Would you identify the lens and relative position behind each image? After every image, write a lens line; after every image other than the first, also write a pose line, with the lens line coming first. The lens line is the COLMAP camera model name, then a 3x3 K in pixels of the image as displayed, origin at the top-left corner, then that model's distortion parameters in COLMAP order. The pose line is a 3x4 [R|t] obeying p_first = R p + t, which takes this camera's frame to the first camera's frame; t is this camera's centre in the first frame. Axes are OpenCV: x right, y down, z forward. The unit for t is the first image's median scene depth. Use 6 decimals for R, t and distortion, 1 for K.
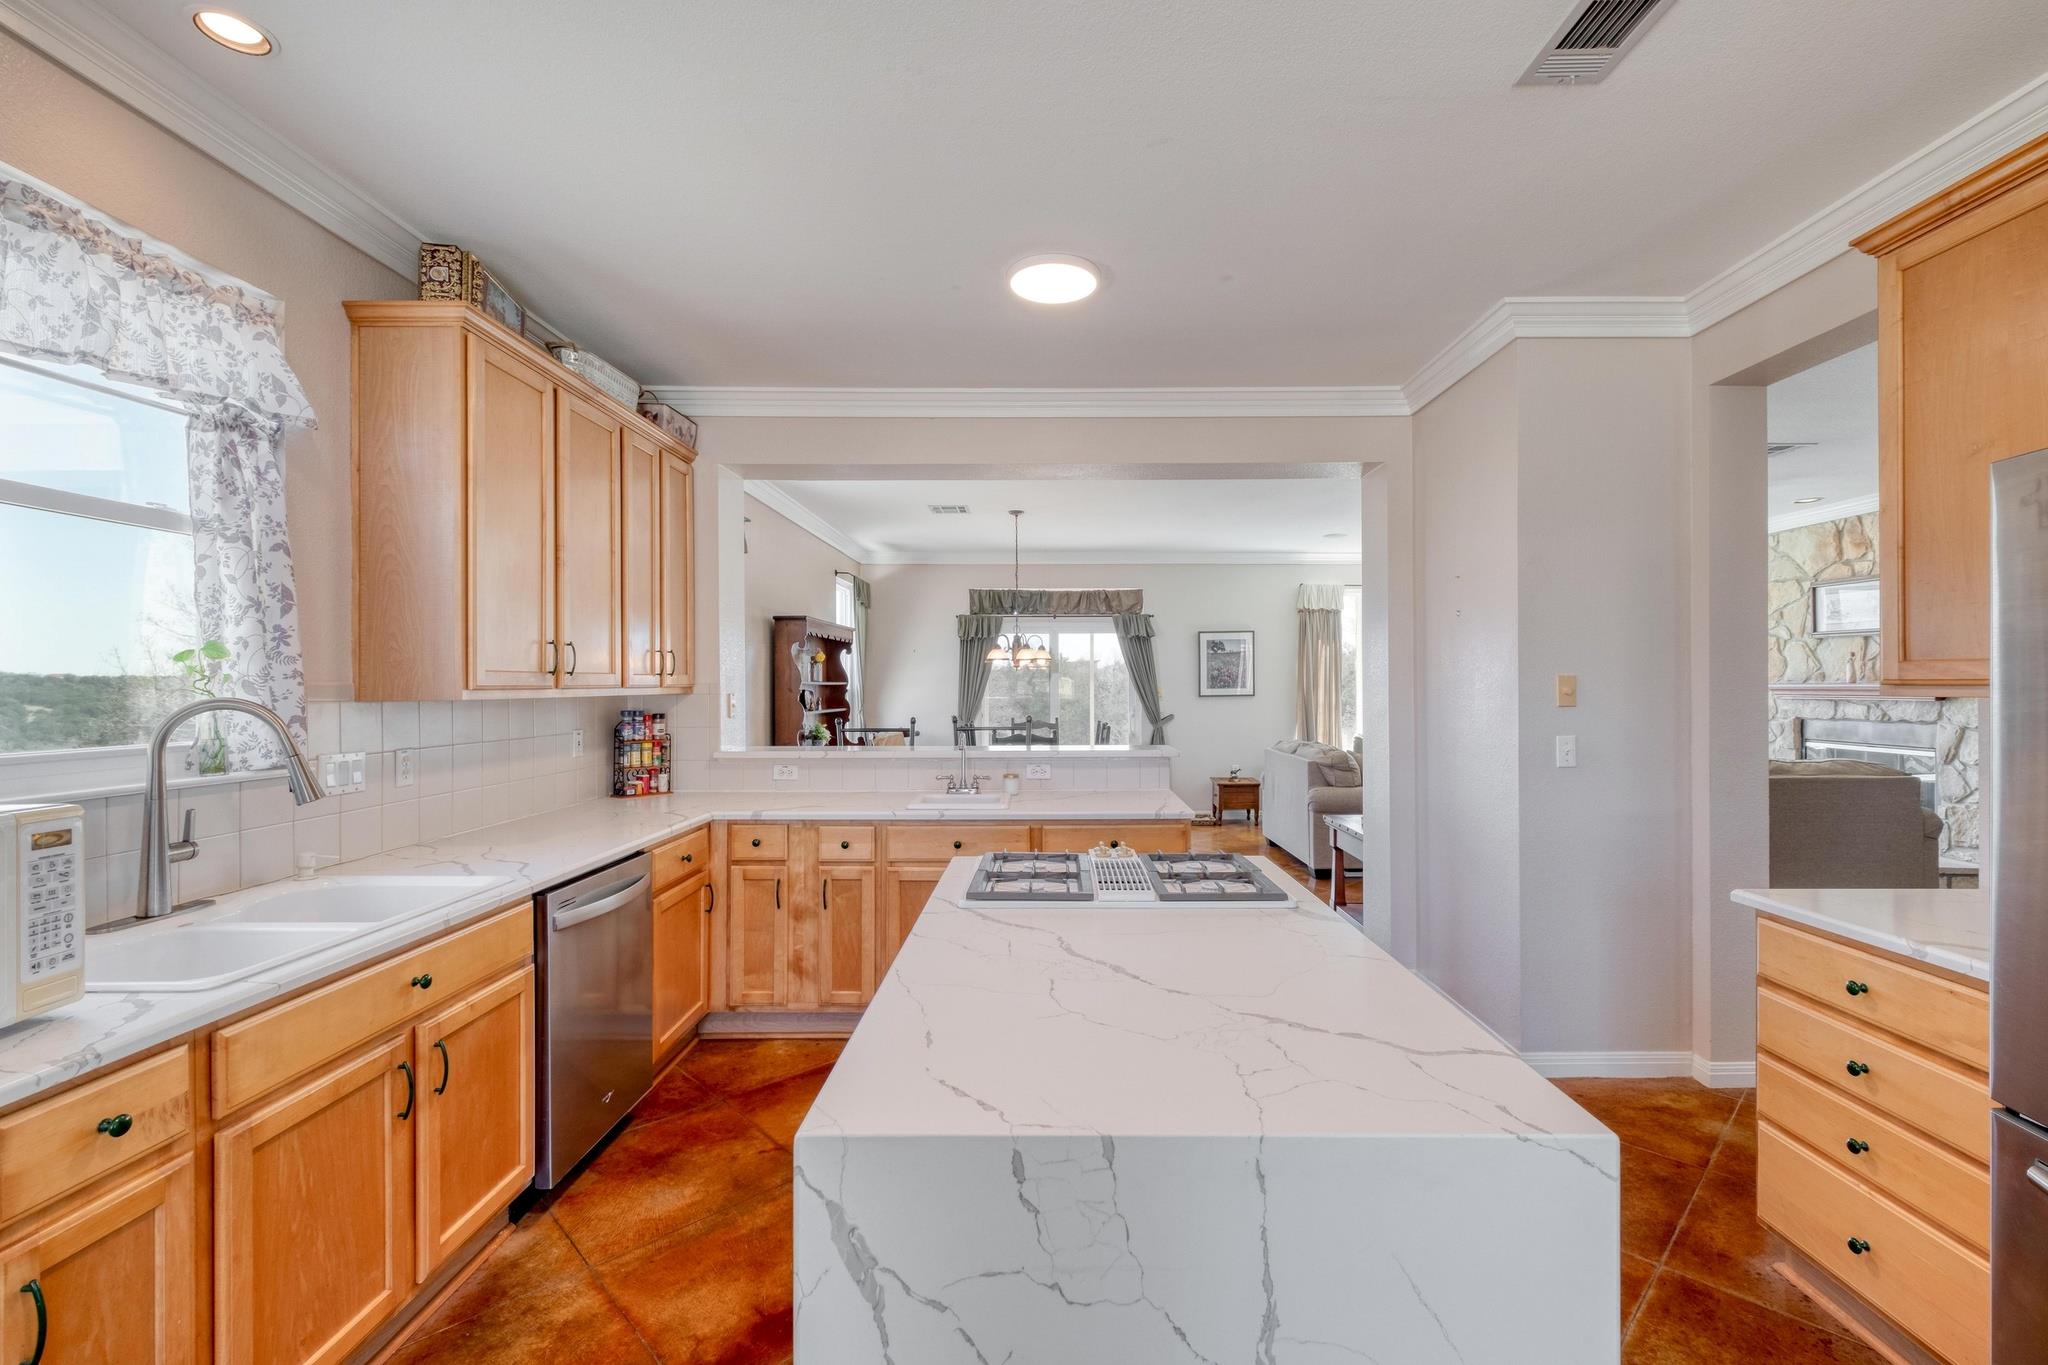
lens RADIAL K [[879.1, 0, 1063.0], [0, 879.1, 678.6], [0, 0, 1]] dist [0.003047, -0.003538]
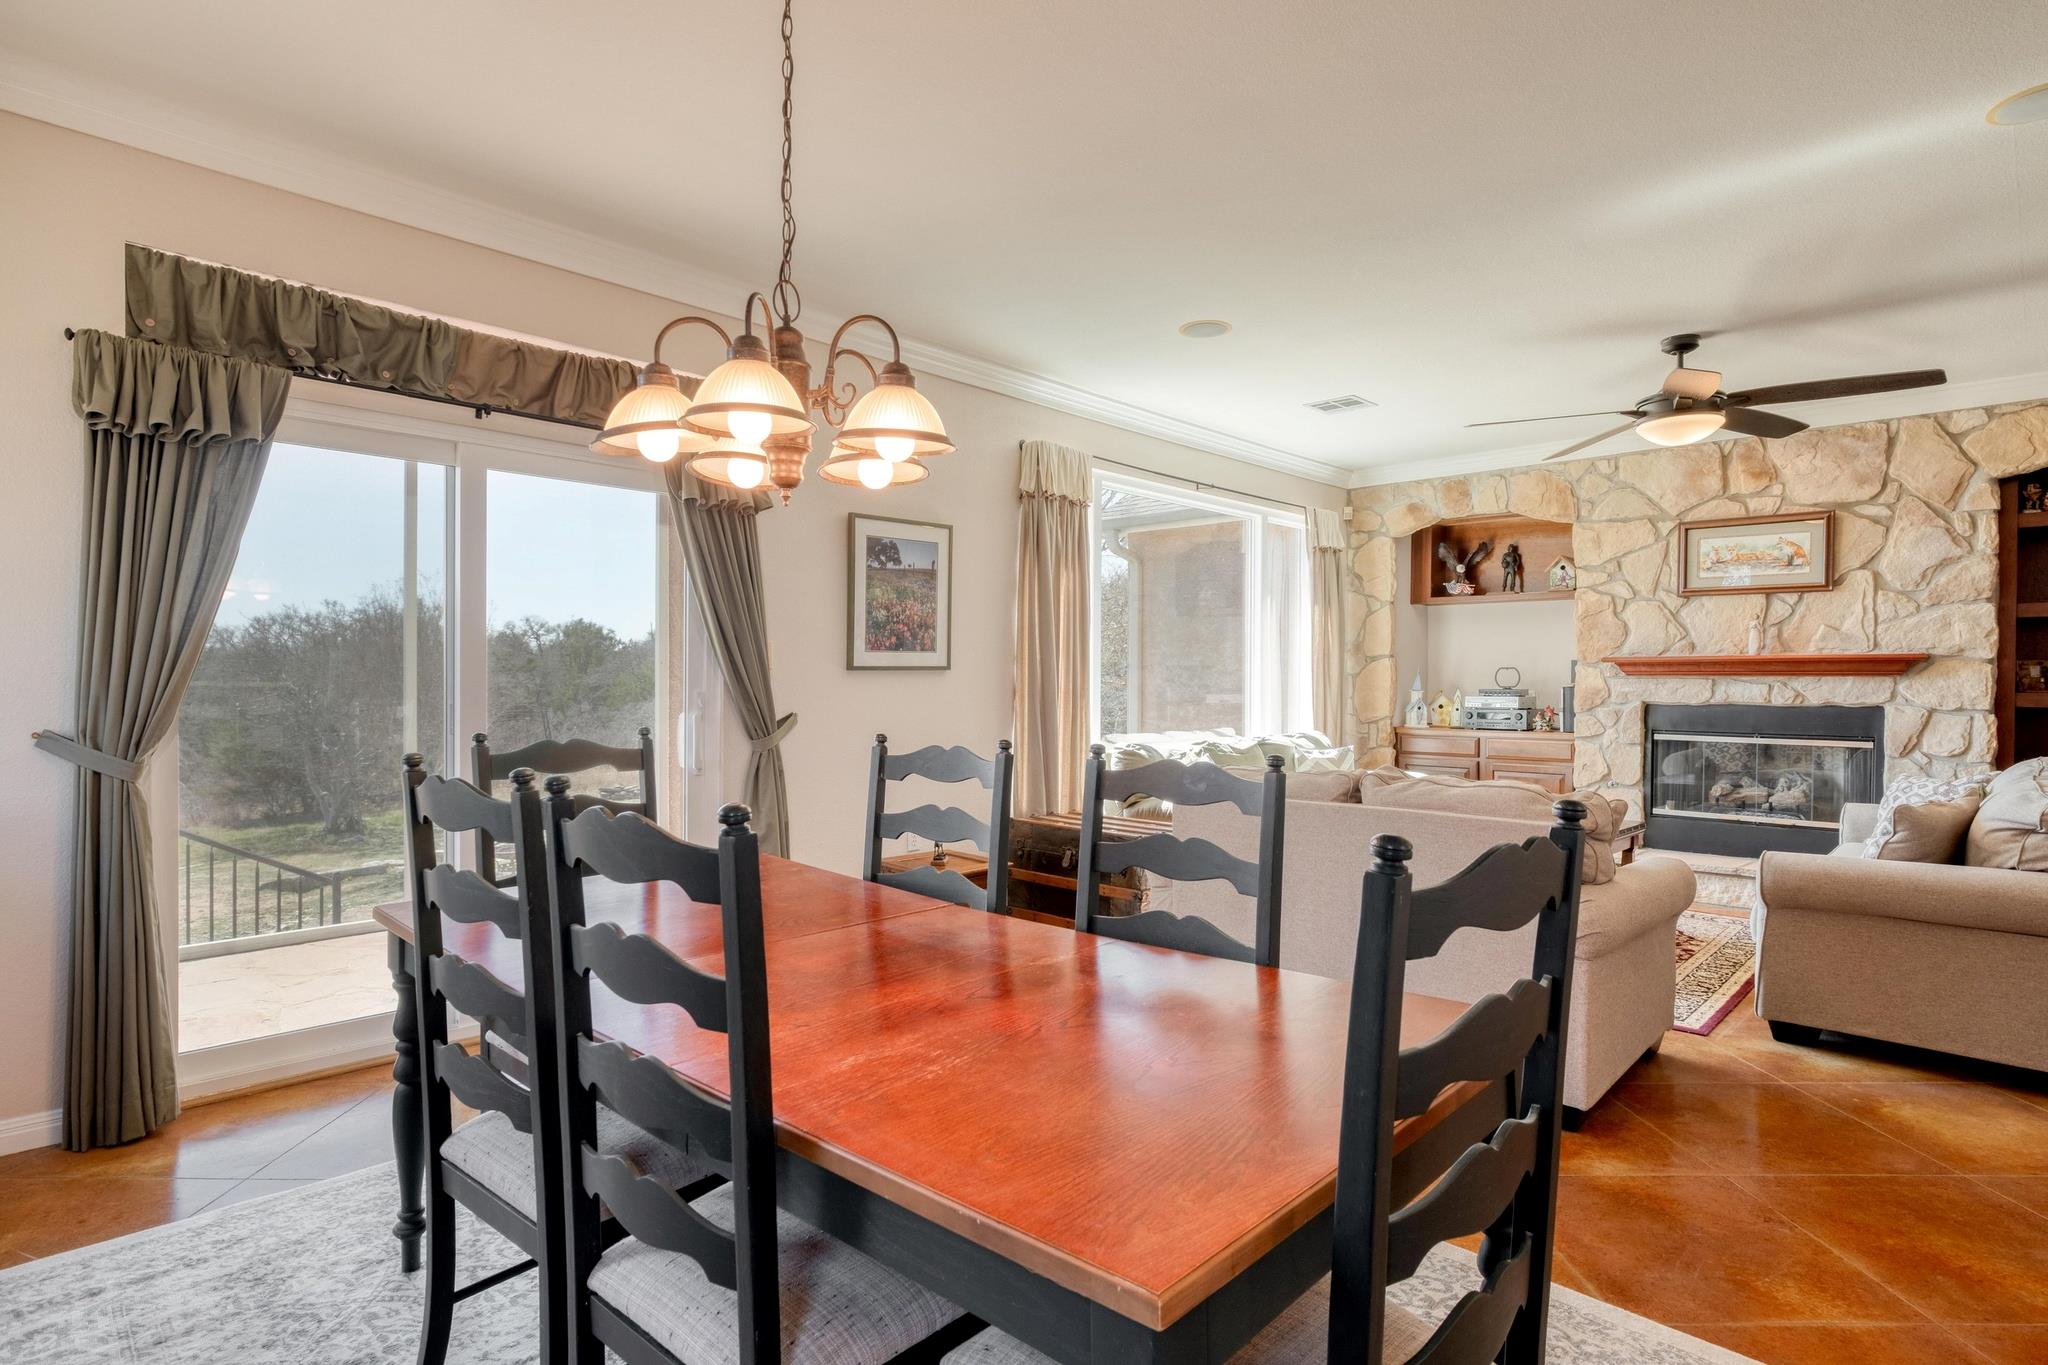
lens RADIAL K [[1047.2, 0, 1020.5], [0, 1047.2, 693.2], [0, 0, 1]] dist [0.001014, 0.001230]
pose [[0.704985, -0.001959, 0.709220, -0.473179], [-0.012216, 0.999814, 0.014905, 0.078469], [-0.709117, -0.019172, 0.704830, 1.982908]]
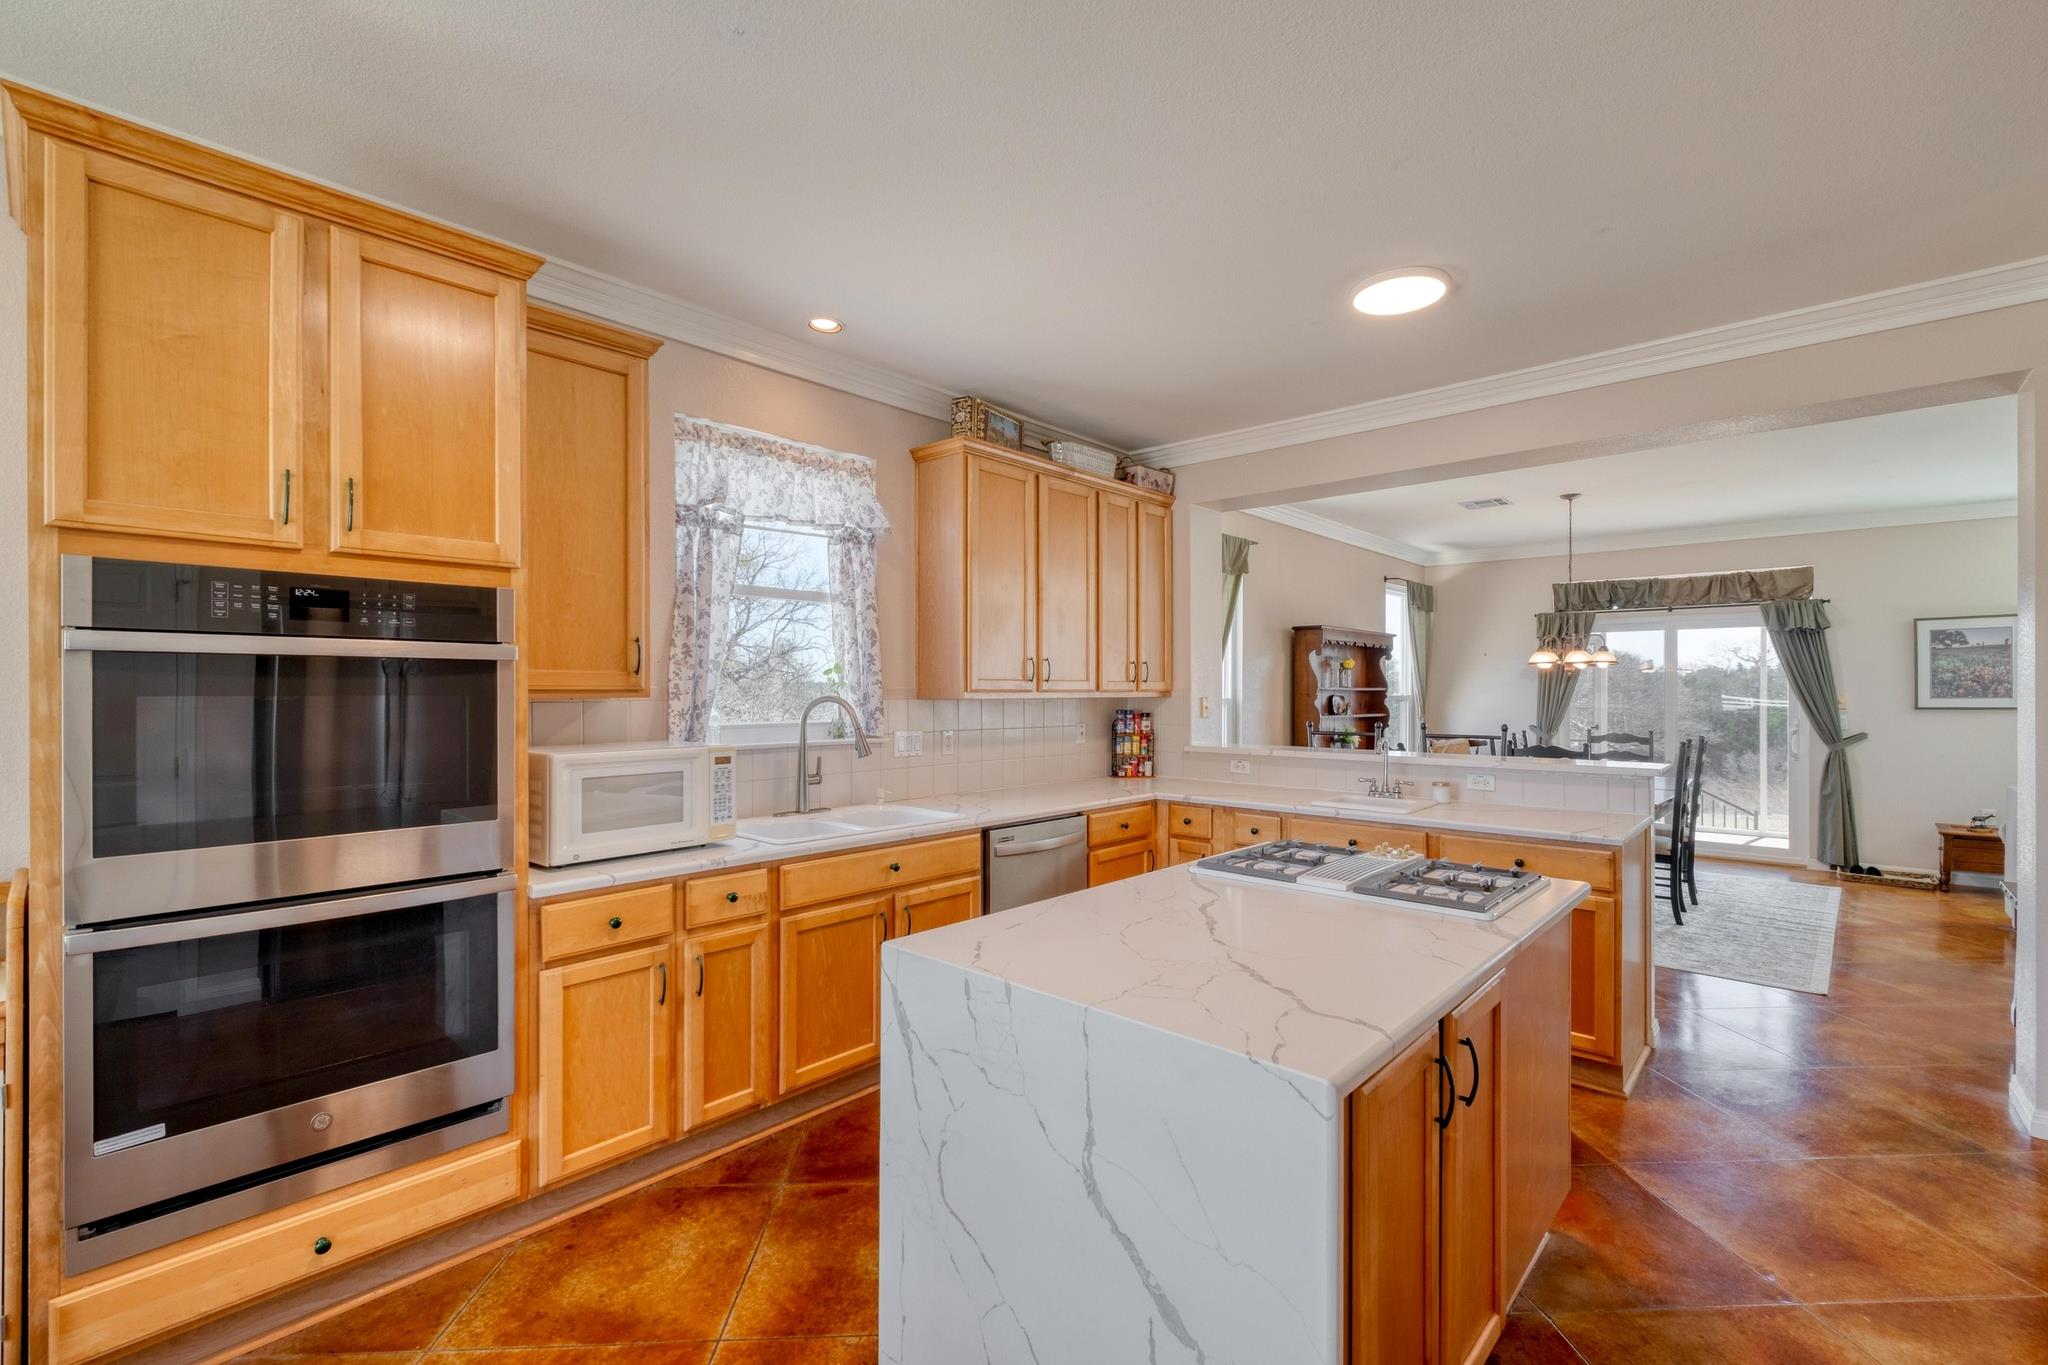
lens RADIAL K [[879.1, 0, 1044.7], [0, 879.1, 688.4], [0, 0, 1]] dist [0.003047, -0.003538]
pose [[0.748833, 0.002609, -0.662753, 0.330271], [0.000426, 0.999990, 0.004417, -0.000114], [0.662758, -0.003590, 0.748825, -0.031204]]
